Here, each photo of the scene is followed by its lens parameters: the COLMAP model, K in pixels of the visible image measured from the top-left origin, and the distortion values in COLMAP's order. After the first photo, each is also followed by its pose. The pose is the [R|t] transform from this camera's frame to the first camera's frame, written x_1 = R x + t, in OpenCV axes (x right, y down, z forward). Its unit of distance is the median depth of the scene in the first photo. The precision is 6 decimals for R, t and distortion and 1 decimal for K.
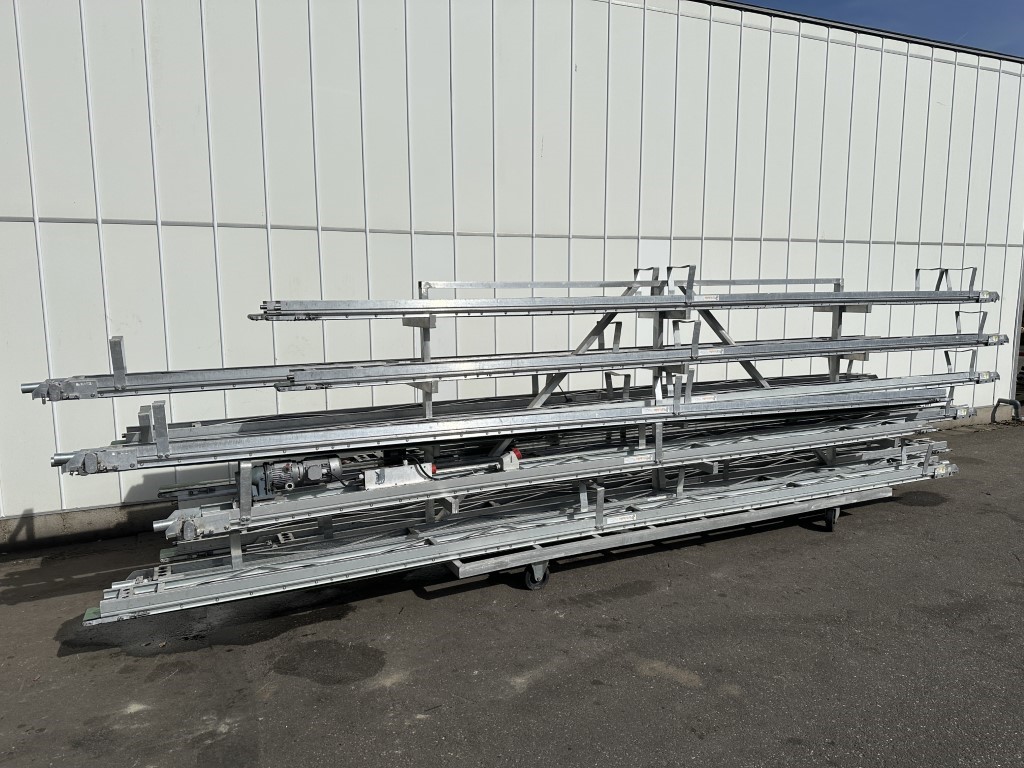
lens RADIAL K [[697.5, 0, 512.0], [0, 697.5, 384.0], [0, 0, 1]] dist [0.041270, -0.056990]
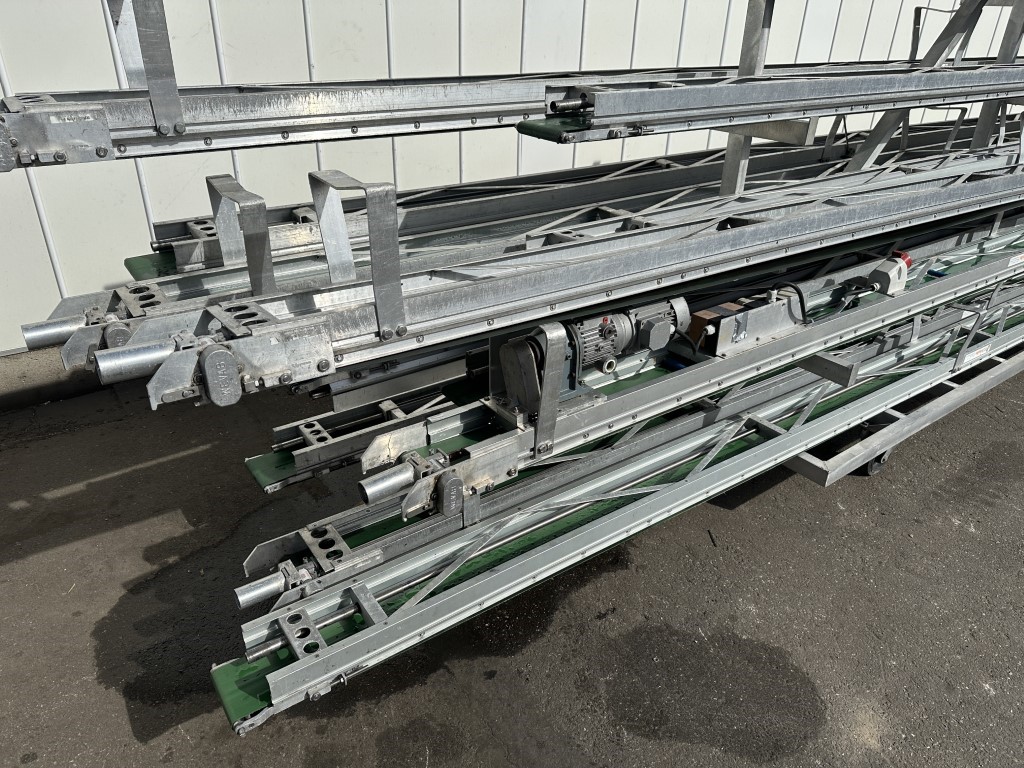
lens RADIAL K [[706.6, 0, 509.7], [0, 706.6, 387.6], [0, 0, 1]] dist [0.043820, -0.061382]
pose [[0.982632, -0.053185, 0.177778, -0.374400], [-0.014456, 0.933193, 0.359085, -0.004041], [-0.184999, -0.355419, 0.916217, 0.472830]]
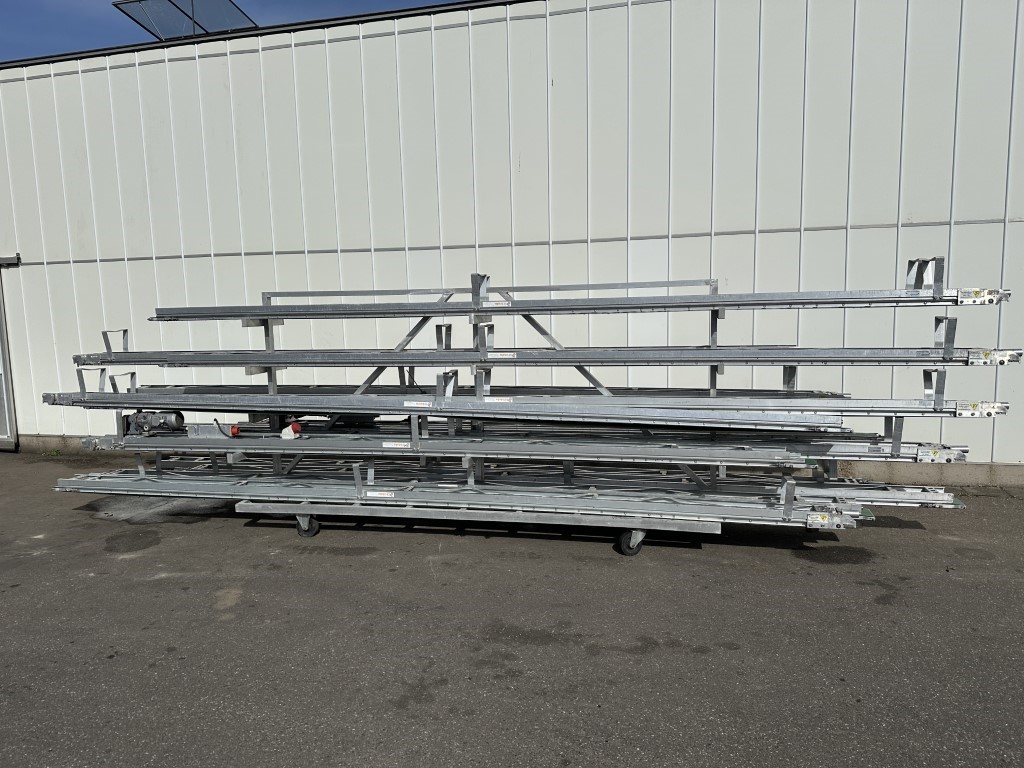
lens RADIAL K [[706.4, 0, 524.8], [0, 706.4, 362.7], [0, 0, 1]] dist [0.052298, -0.063833]
pose [[0.794710, 0.051692, -0.604785, 1.064114], [-0.060279, 0.998163, 0.006107, -0.048459], [0.603989, 0.031603, 0.796366, 0.194905]]
